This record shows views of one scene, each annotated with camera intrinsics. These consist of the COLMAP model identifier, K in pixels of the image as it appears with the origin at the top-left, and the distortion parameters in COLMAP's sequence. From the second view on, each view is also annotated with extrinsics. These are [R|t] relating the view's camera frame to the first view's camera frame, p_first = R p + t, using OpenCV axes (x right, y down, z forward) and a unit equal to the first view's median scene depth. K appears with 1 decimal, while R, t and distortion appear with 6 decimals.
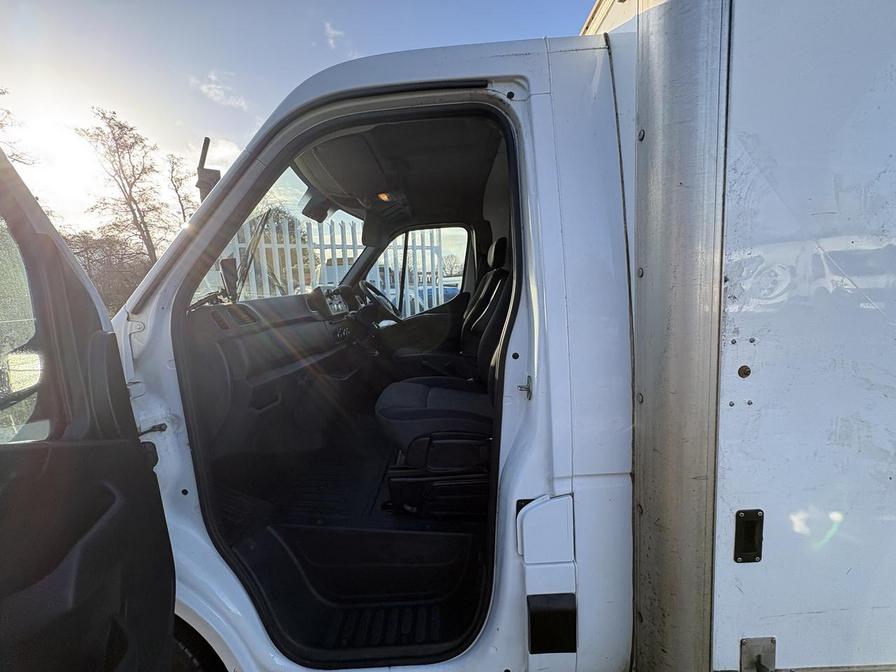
lens RADIAL K [[357.3, 0, 448.3], [0, 357.3, 335.9], [0, 0, 1]] dist [-0.000021, 0.000244]
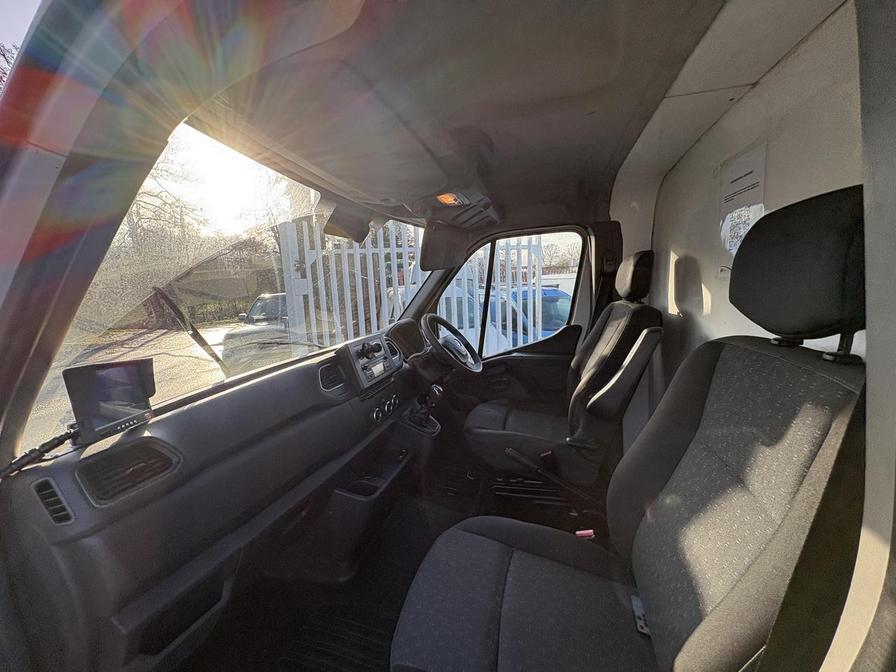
lens RADIAL K [[357.3, 0, 444.2], [0, 357.3, 334.8], [0, 0, 1]] dist [-0.000021, 0.000244]
pose [[0.962713, 0.038343, -0.267795, -0.003546], [-0.032268, 0.999113, 0.027053, -0.041181], [0.268594, -0.017404, 0.963096, 0.096593]]
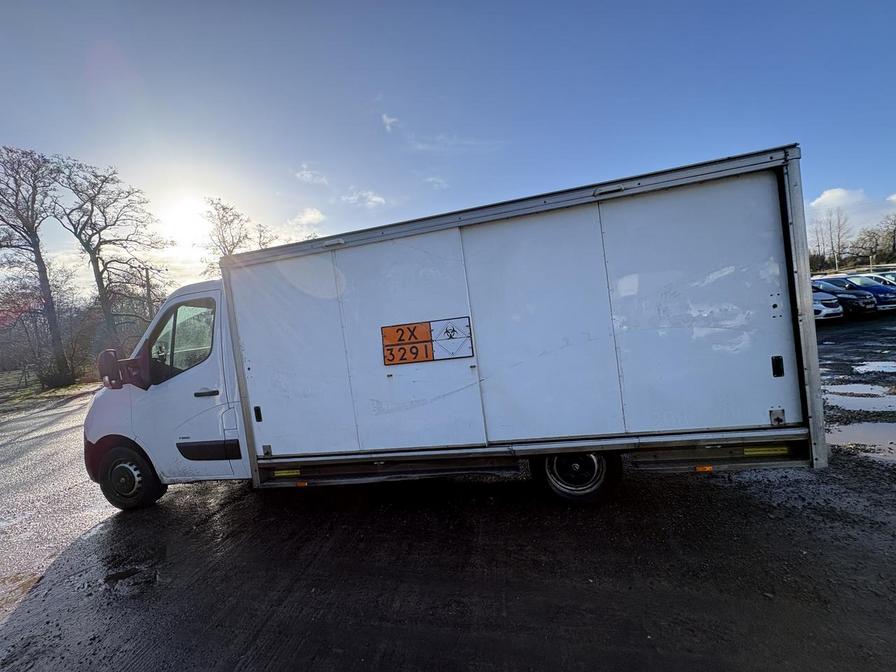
lens RADIAL K [[357.3, 0, 449.4], [0, 357.3, 334.8], [0, 0, 1]] dist [-0.000021, 0.000244]
pose [[0.980692, -0.049782, -0.189117, 0.346349], [0.033997, 0.995731, -0.085814, 0.013255], [0.192581, 0.077728, 0.978198, -0.226460]]
